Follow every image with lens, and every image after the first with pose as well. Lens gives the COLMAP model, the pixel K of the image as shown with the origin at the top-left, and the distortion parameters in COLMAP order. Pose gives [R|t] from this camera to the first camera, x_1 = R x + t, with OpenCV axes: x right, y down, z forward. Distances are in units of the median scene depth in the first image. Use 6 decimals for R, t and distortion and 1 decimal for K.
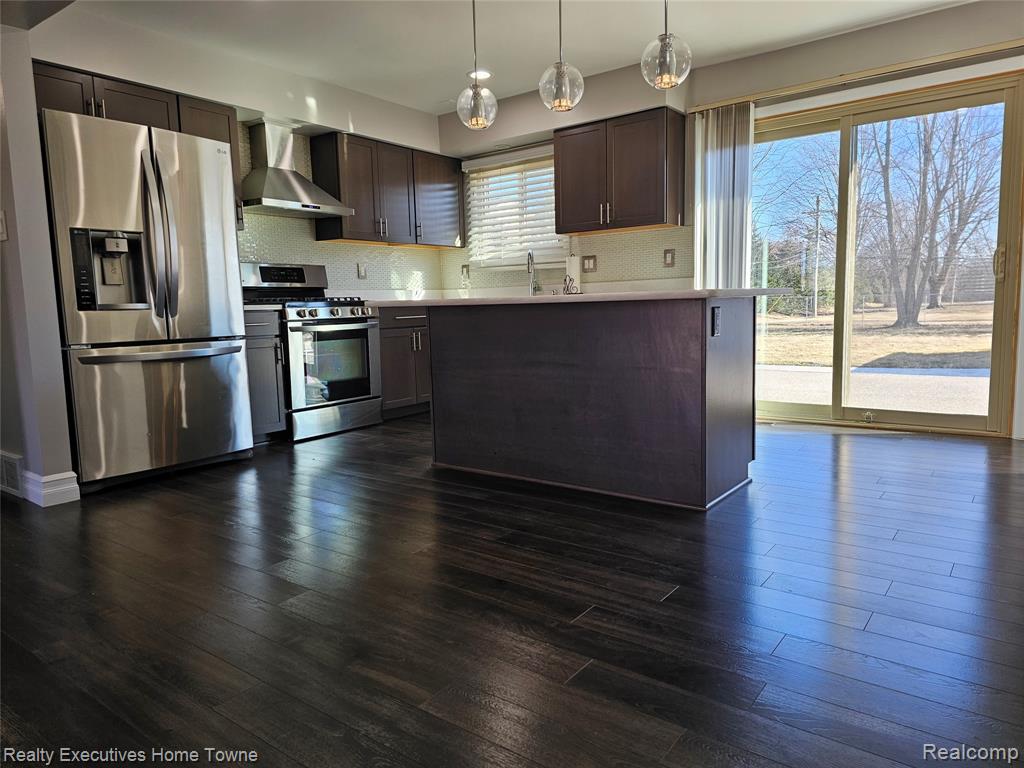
lens RADIAL K [[691.2, 0, 518.7], [0, 691.2, 395.9], [0, 0, 1]] dist [0.089738, -0.077662]
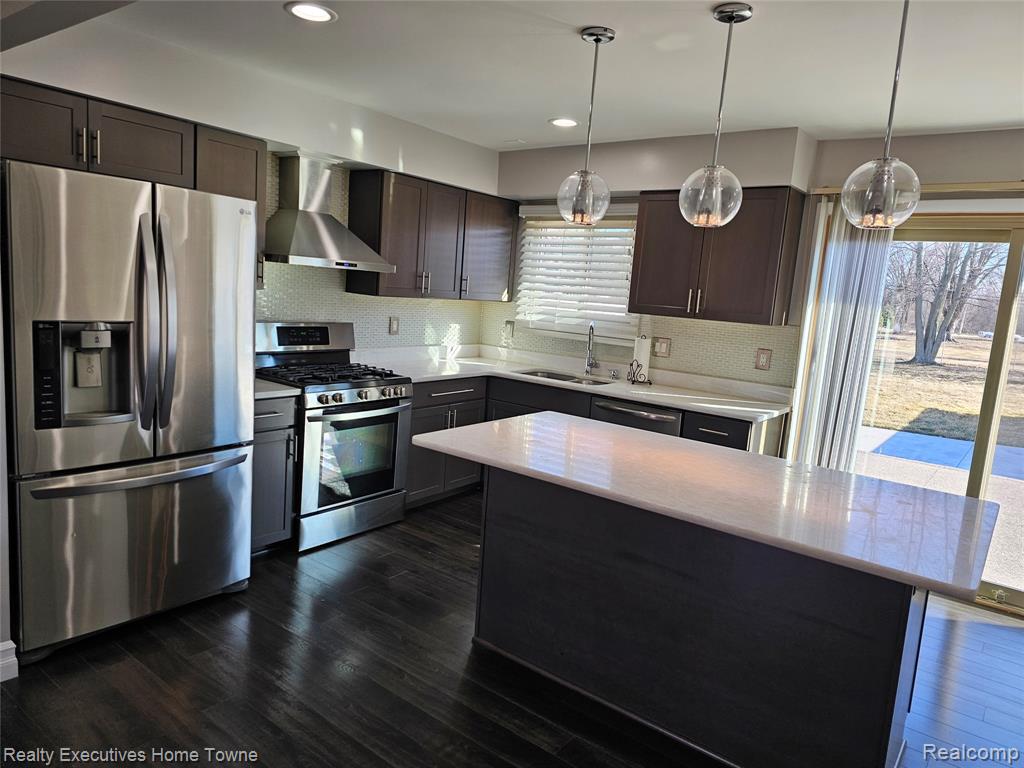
lens RADIAL K [[684.9, 0, 513.5], [0, 684.9, 394.7], [0, 0, 1]] dist [0.093153, -0.080860]
pose [[0.995097, 0.098838, 0.003574, -0.086293], [-0.098899, 0.994741, 0.026641, -0.155825], [-0.000922, -0.026864, 0.999639, 0.176759]]
